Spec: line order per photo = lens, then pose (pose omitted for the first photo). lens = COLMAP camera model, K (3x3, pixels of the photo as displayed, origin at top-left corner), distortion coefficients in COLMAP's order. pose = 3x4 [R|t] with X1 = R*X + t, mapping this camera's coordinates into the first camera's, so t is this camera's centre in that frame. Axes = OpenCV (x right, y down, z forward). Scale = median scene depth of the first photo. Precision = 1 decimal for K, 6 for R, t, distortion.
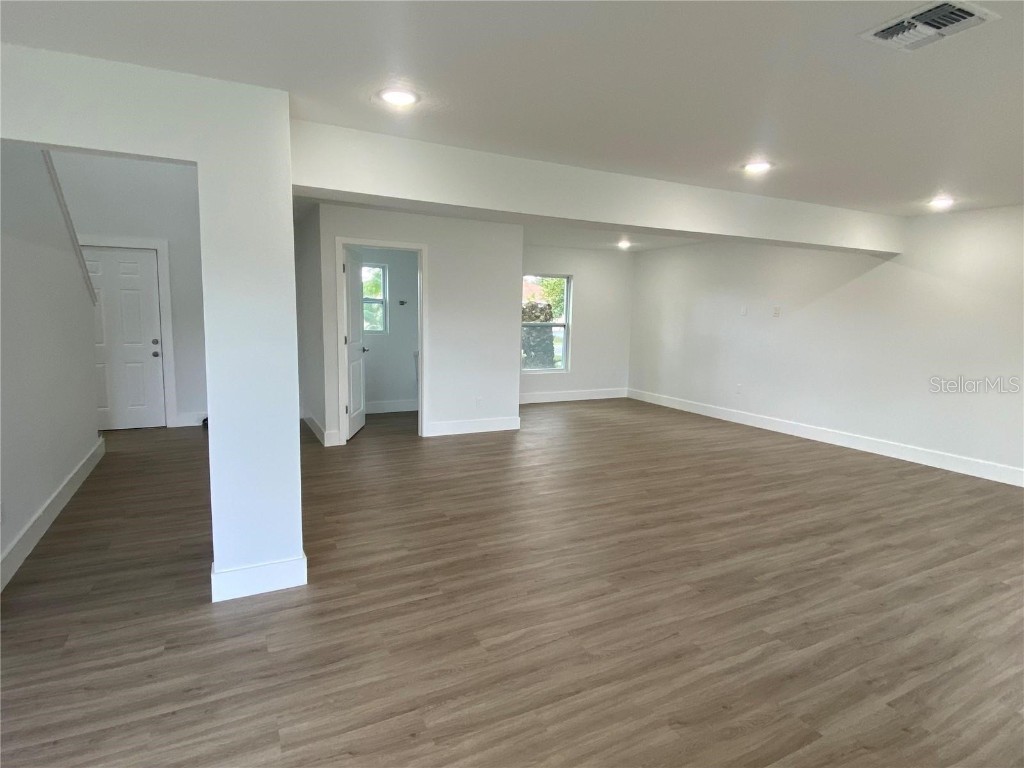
lens RADIAL K [[552.4, 0, 507.9], [0, 552.4, 385.4], [0, 0, 1]] dist [0.007686, -0.012521]
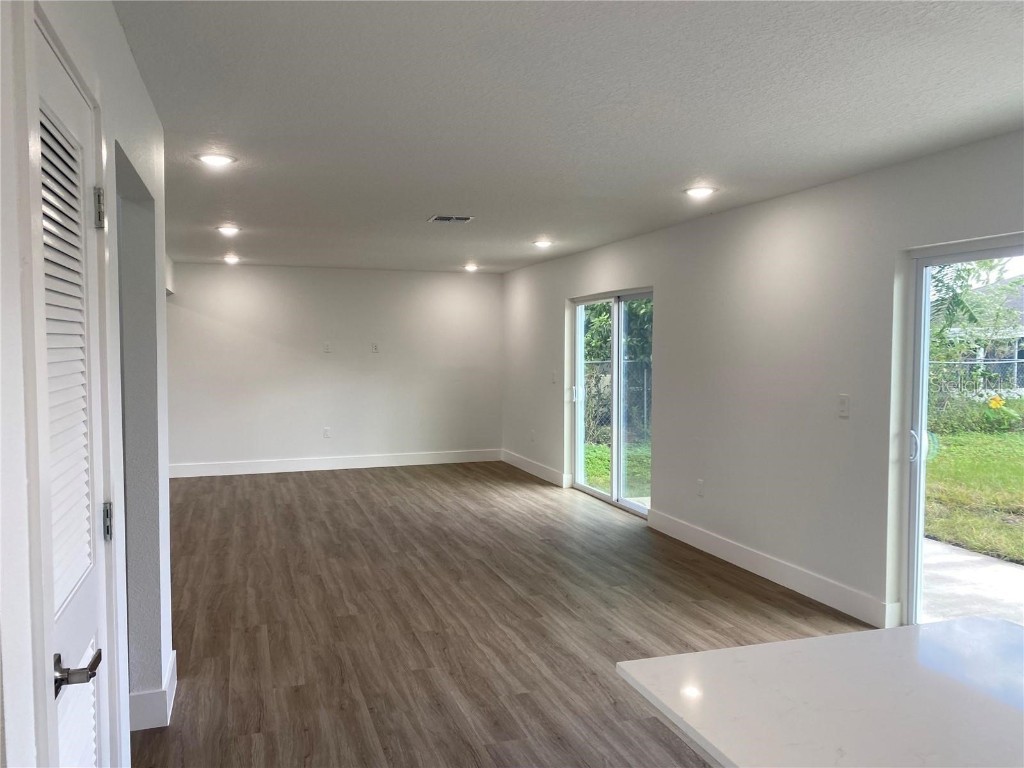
lens RADIAL K [[786.1, 0, 514.6], [0, 786.1, 386.0], [0, 0, 1]] dist [0.041985, -0.013809]
pose [[0.135040, -0.072987, 0.988148, -1.869258], [0.148849, 0.987460, 0.052595, -0.094838], [-0.979596, 0.139983, 0.144211, 0.330523]]
